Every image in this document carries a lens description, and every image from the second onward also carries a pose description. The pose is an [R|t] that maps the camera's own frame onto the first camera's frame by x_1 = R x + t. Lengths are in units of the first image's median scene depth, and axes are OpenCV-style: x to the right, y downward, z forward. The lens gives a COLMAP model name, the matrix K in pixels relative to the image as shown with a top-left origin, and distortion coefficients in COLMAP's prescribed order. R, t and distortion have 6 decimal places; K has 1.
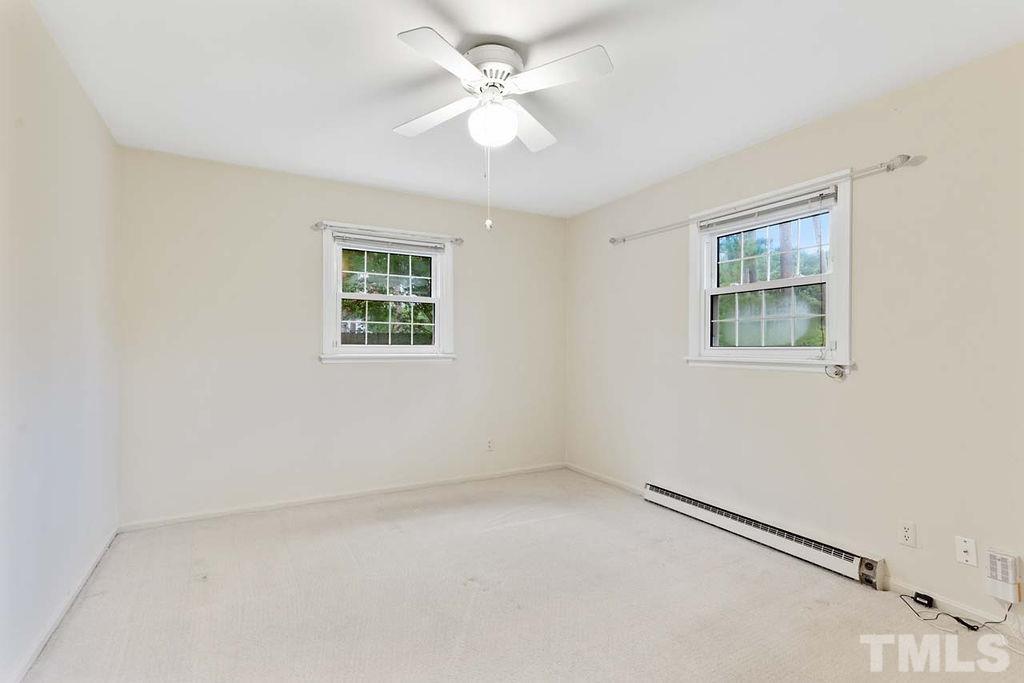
lens RADIAL K [[496.1, 0, 512.8], [0, 496.1, 344.2], [0, 0, 1]] dist [0.001002, 0.000291]
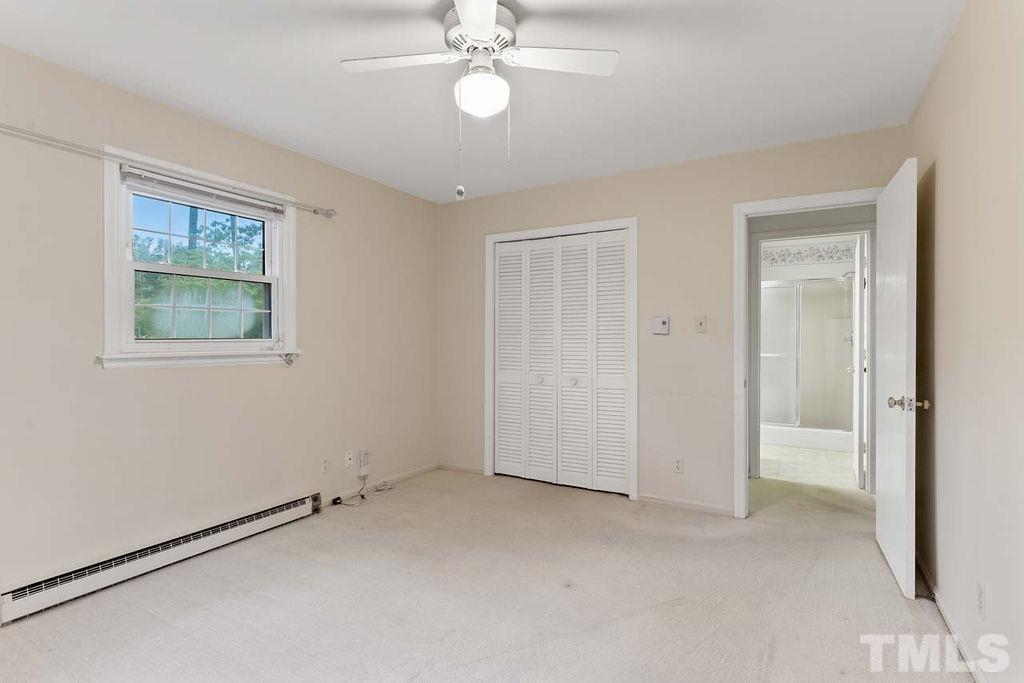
lens RADIAL K [[496.1, 0, 512.8], [0, 496.1, 344.2], [0, 0, 1]] dist [0.001002, 0.000291]
pose [[-0.514023, -0.008302, 0.857736, -0.624586], [0.000140, 0.999952, 0.009762, 0.006308], [-0.857777, 0.005138, -0.513997, 1.055194]]
